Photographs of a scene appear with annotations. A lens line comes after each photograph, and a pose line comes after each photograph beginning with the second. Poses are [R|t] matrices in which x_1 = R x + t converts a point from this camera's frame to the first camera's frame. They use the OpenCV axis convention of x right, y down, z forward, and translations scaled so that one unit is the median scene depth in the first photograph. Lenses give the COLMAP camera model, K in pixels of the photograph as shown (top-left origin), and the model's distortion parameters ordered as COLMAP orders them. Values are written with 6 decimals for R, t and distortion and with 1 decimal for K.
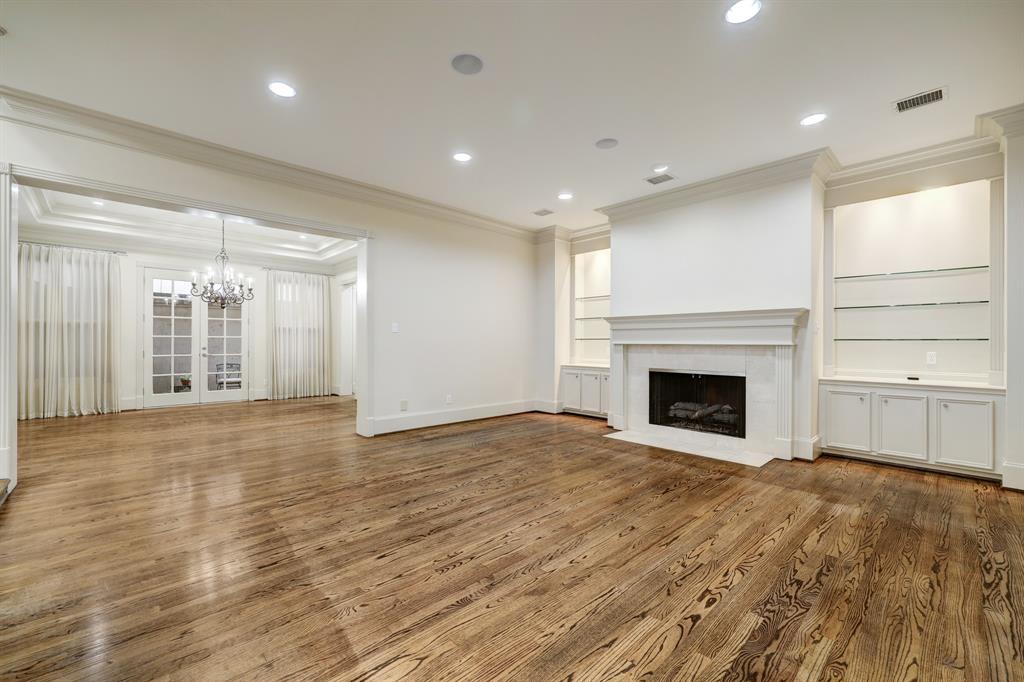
lens RADIAL K [[417.1, 0, 478.9], [0, 417.1, 342.3], [0, 0, 1]] dist [0.000358, 0.000029]
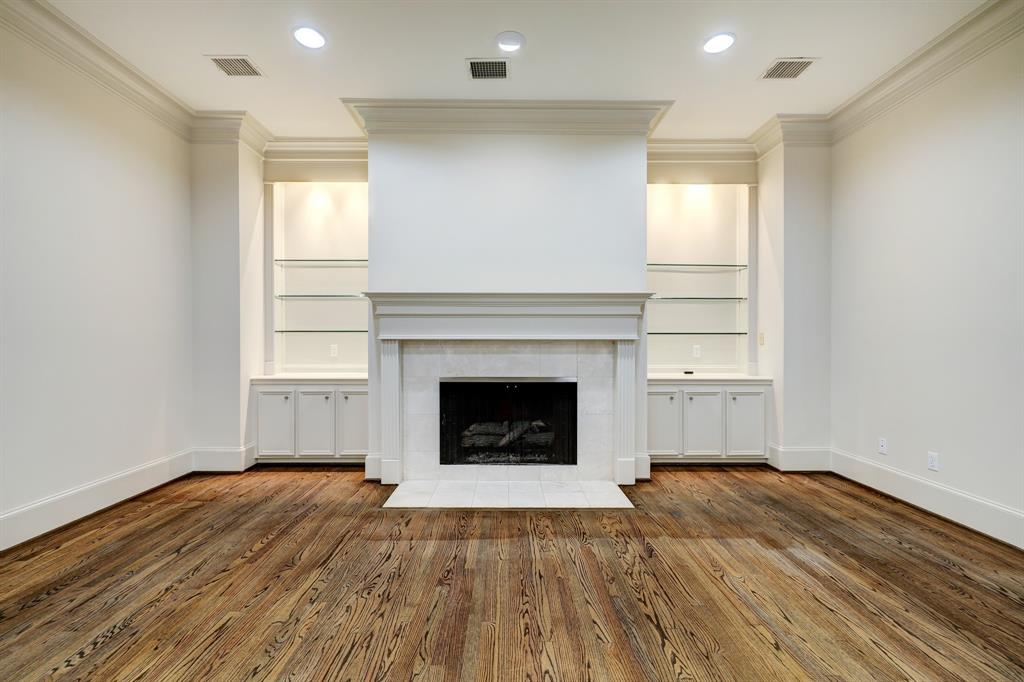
lens RADIAL K [[463.3, 0, 512.0], [0, 463.3, 341.0], [0, 0, 1]] dist [0.003322, 0.000222]
pose [[0.644520, -0.007908, 0.764547, -0.063262], [0.001465, 0.999957, 0.009107, 0.000535], [-0.764586, -0.004750, 0.644504, 0.496053]]
